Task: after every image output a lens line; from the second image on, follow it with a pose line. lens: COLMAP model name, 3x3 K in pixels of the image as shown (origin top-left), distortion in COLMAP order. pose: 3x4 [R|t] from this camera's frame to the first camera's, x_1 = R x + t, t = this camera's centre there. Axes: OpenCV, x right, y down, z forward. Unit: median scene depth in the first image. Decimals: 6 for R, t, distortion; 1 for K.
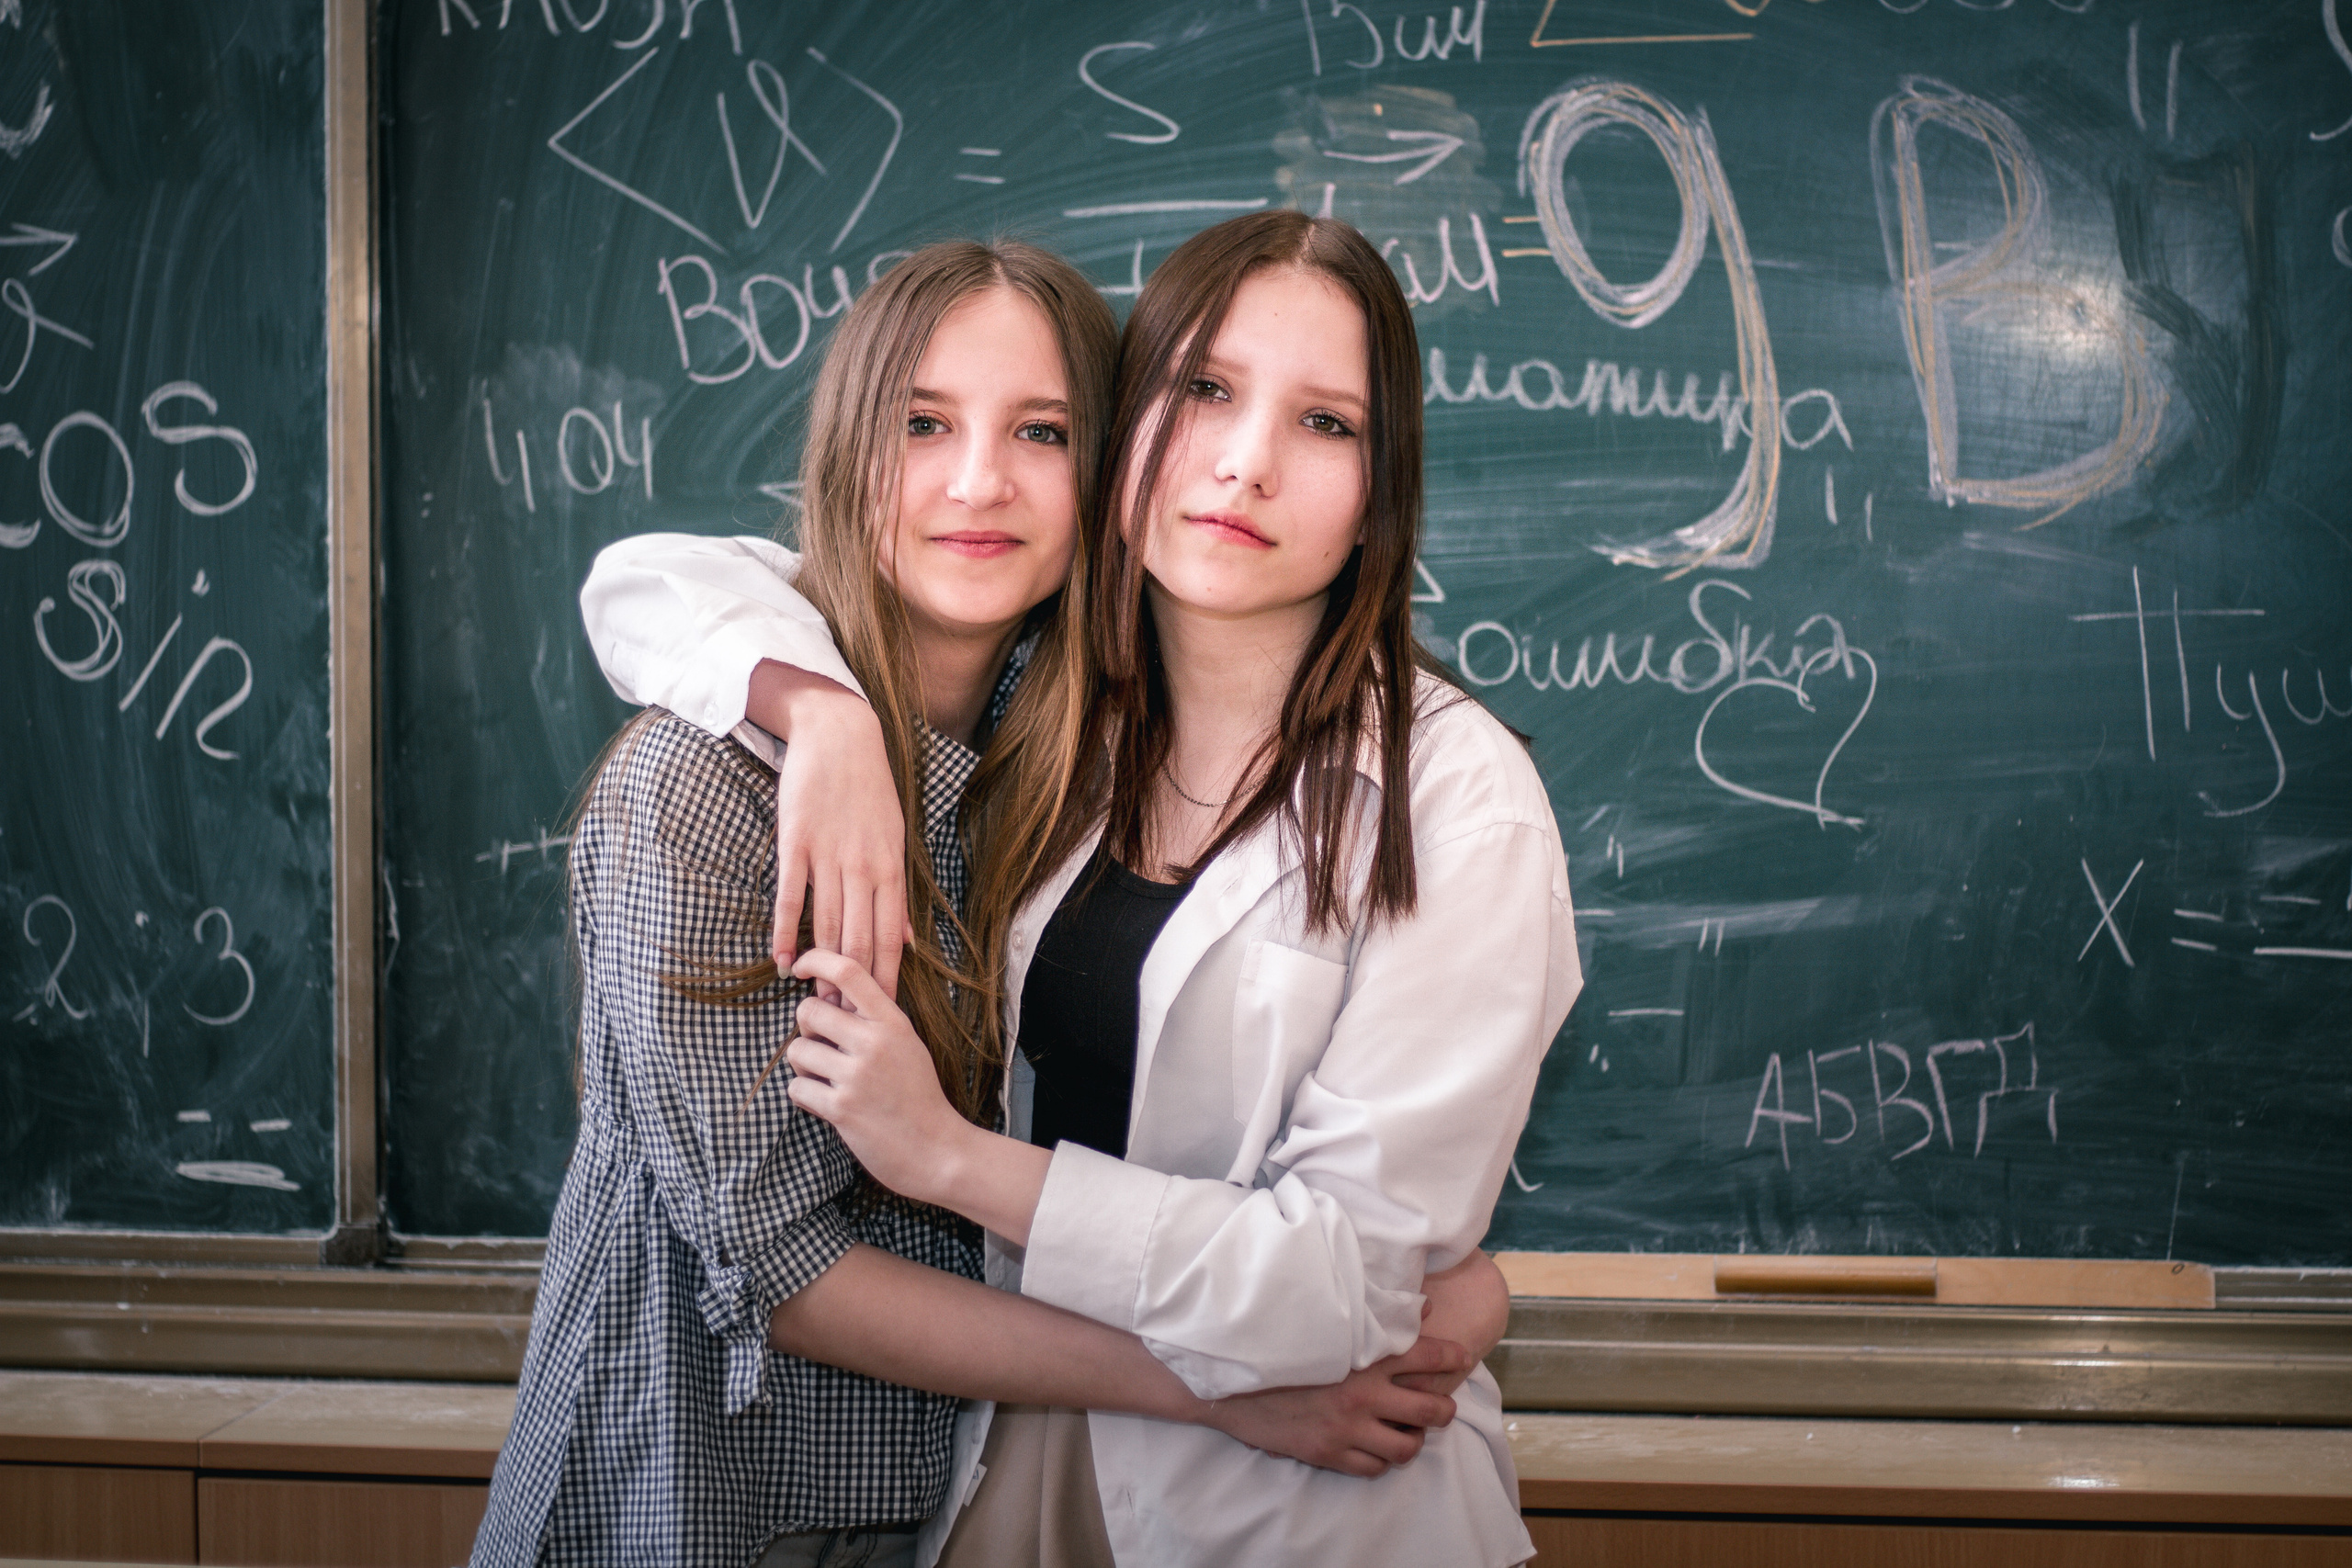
lens RADIAL K [[5512.2, 0, 1176.0], [0, 5512.2, 784.0], [0, 0, 1]] dist [-0.110753, 0.051052]
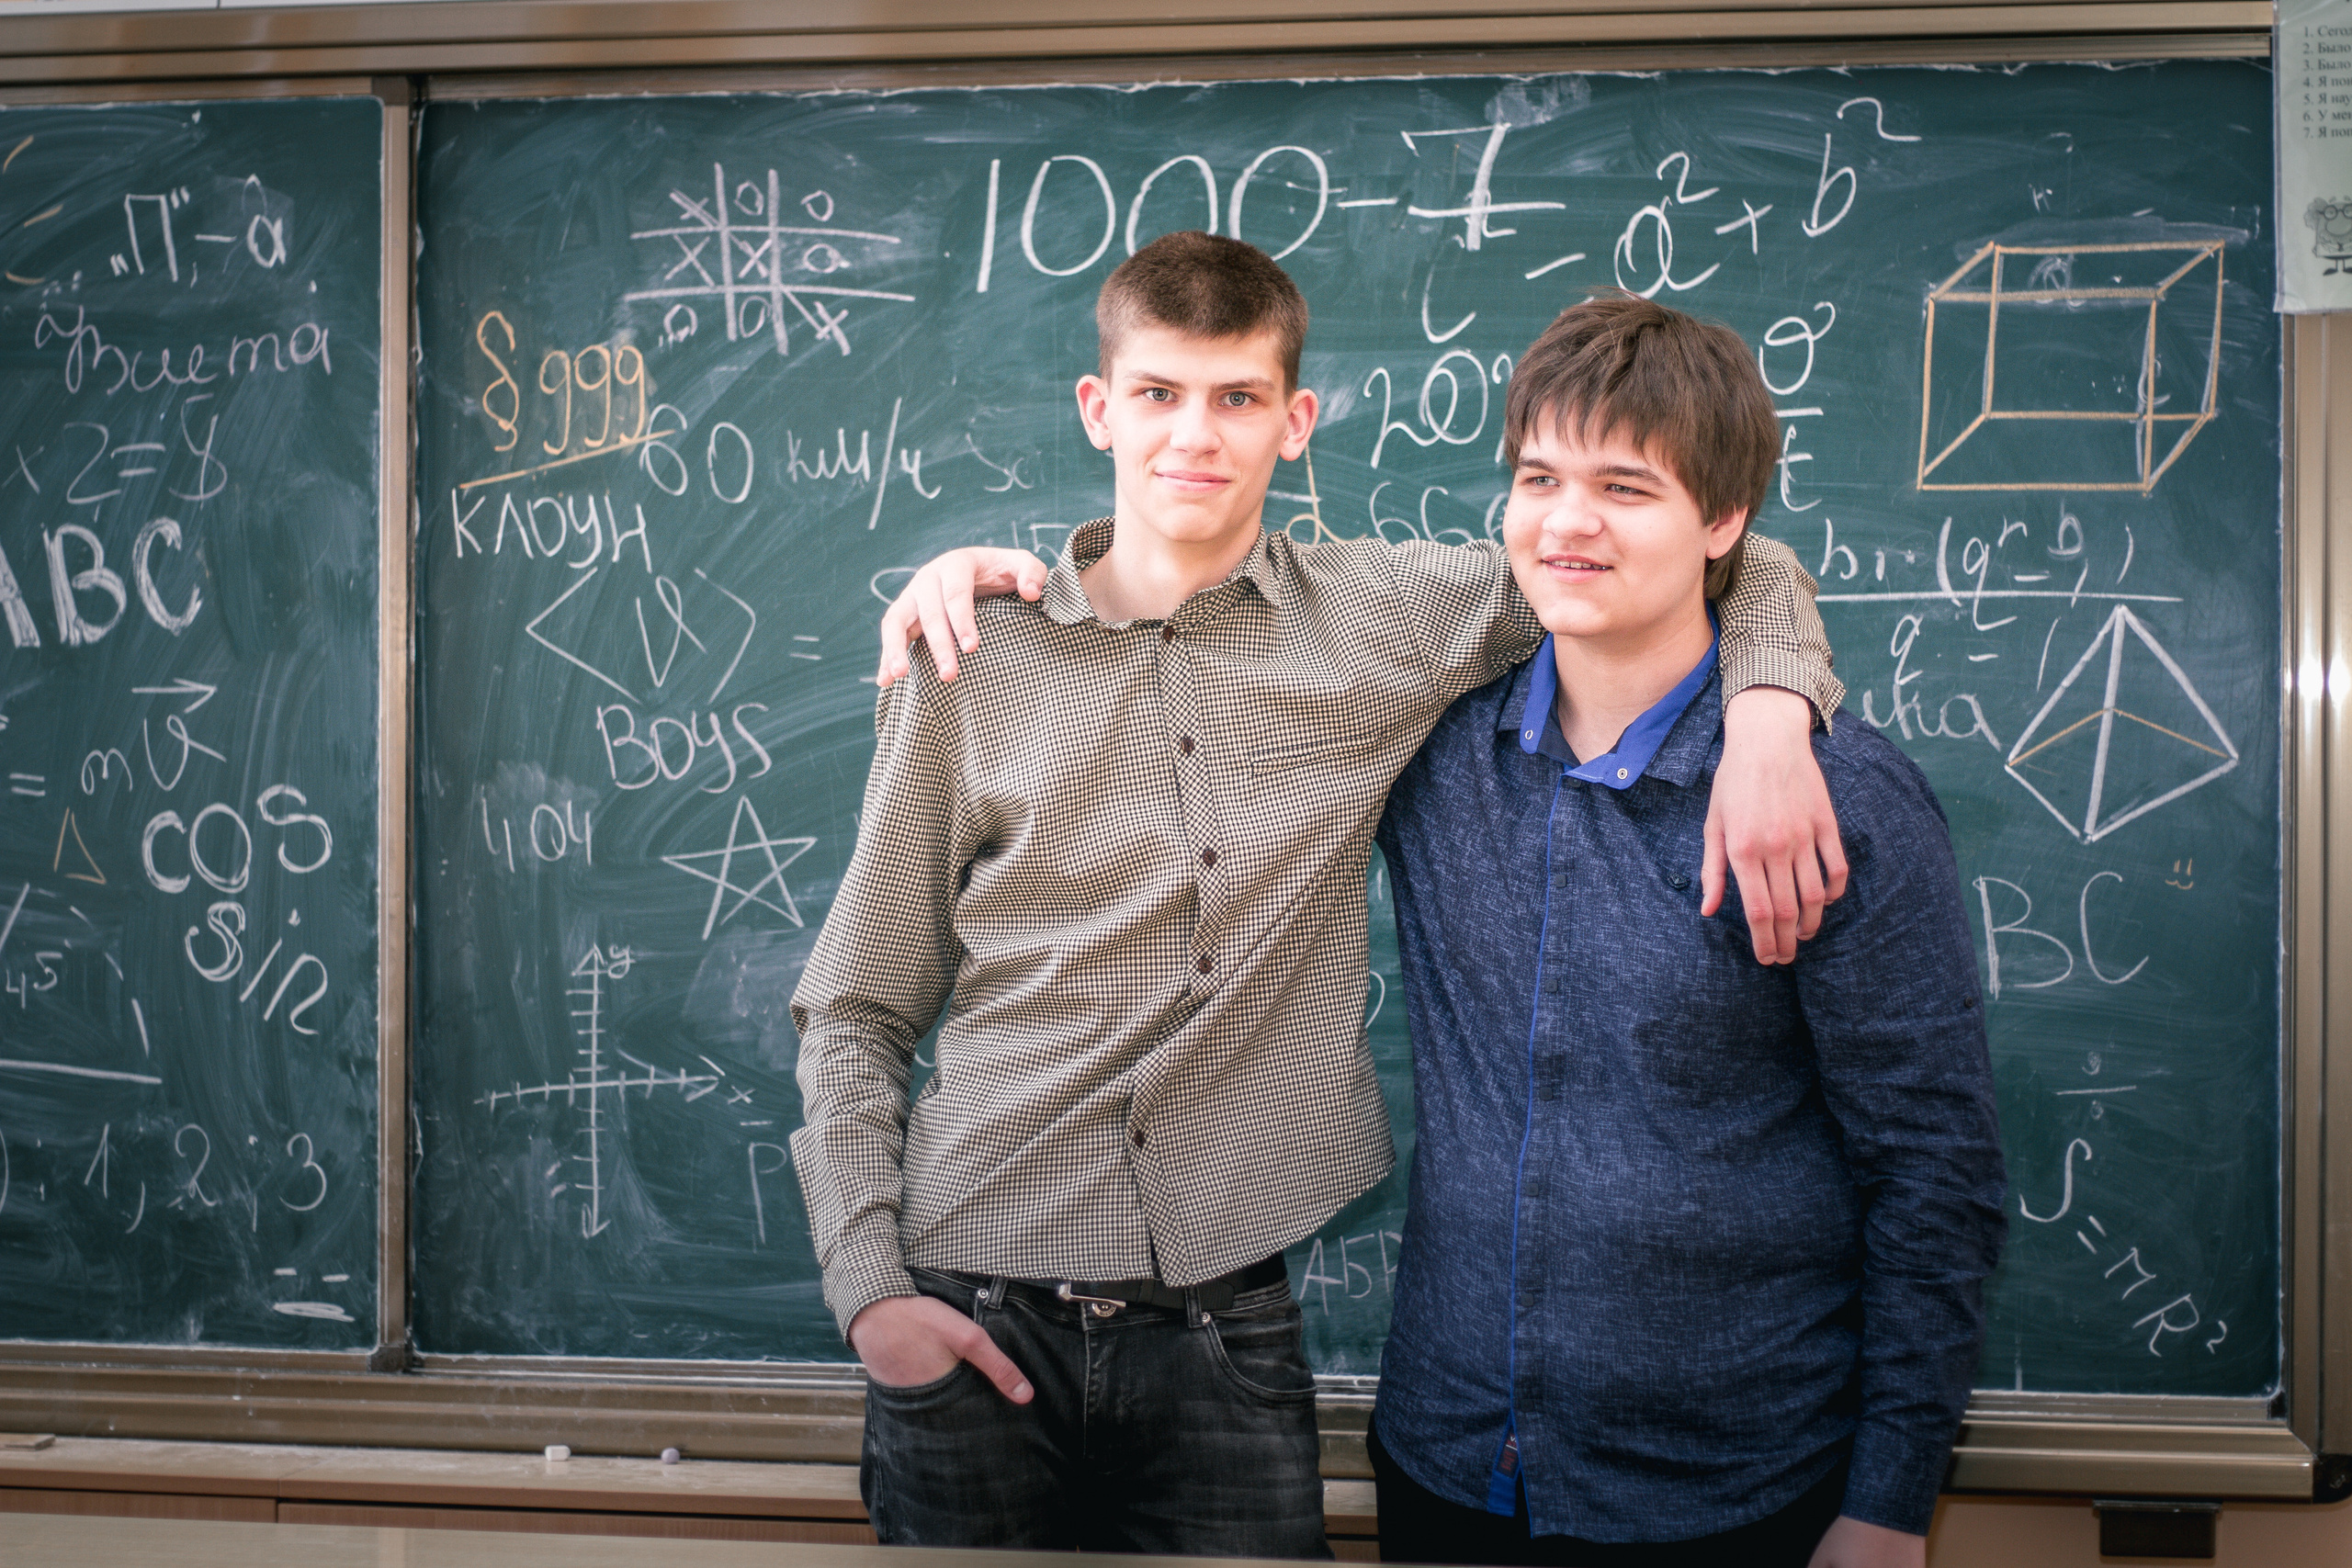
lens RADIAL K [[5503.3, 0, 1176.0], [0, 5503.3, 784.0], [0, 0, 1]] dist [-0.111182, 0.087131]
pose [[0.999011, 0.005850, -0.044074, 0.132951], [-0.008061, 0.998710, -0.050140, 0.000395], [0.043723, 0.050446, 0.997769, -0.504804]]
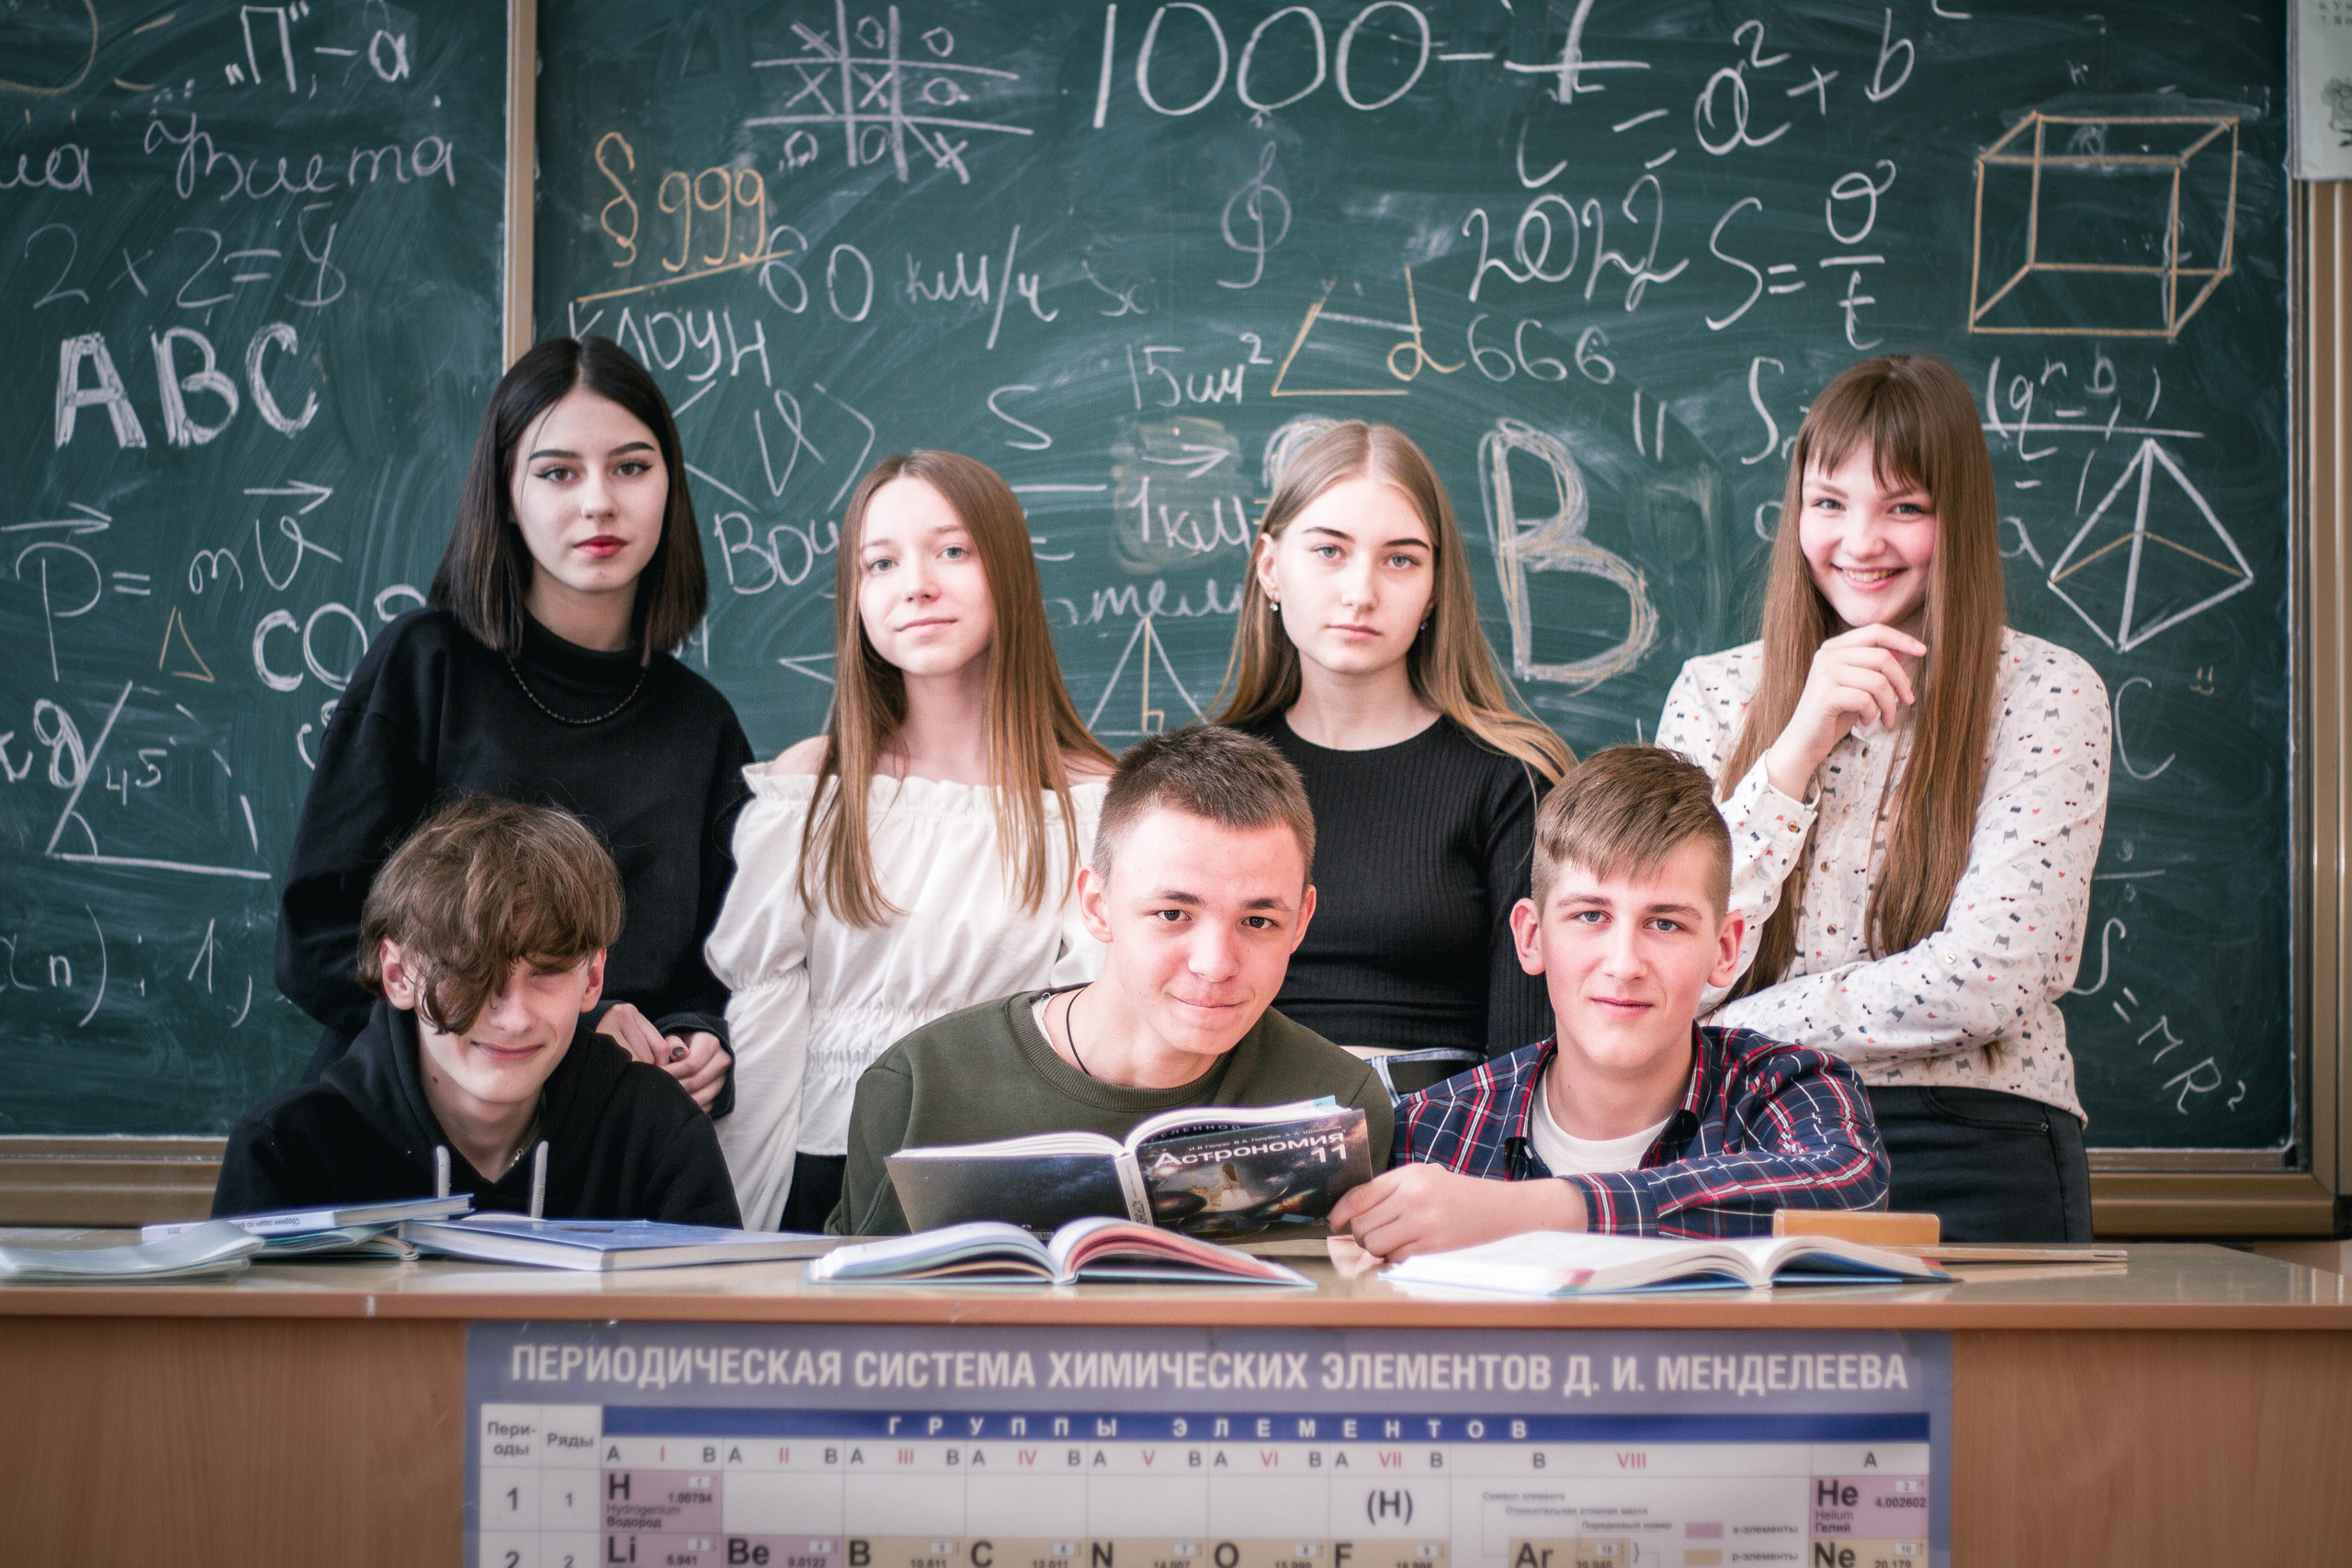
lens RADIAL K [[5512.2, 0, 1176.0], [0, 5512.2, 784.0], [0, 0, 1]] dist [-0.110753, 0.051052]
pose [[0.978300, 0.016541, 0.206530, -0.290708], [0.000709, 0.996535, -0.083172, 0.112978], [-0.207190, 0.081513, 0.974899, -0.557435]]
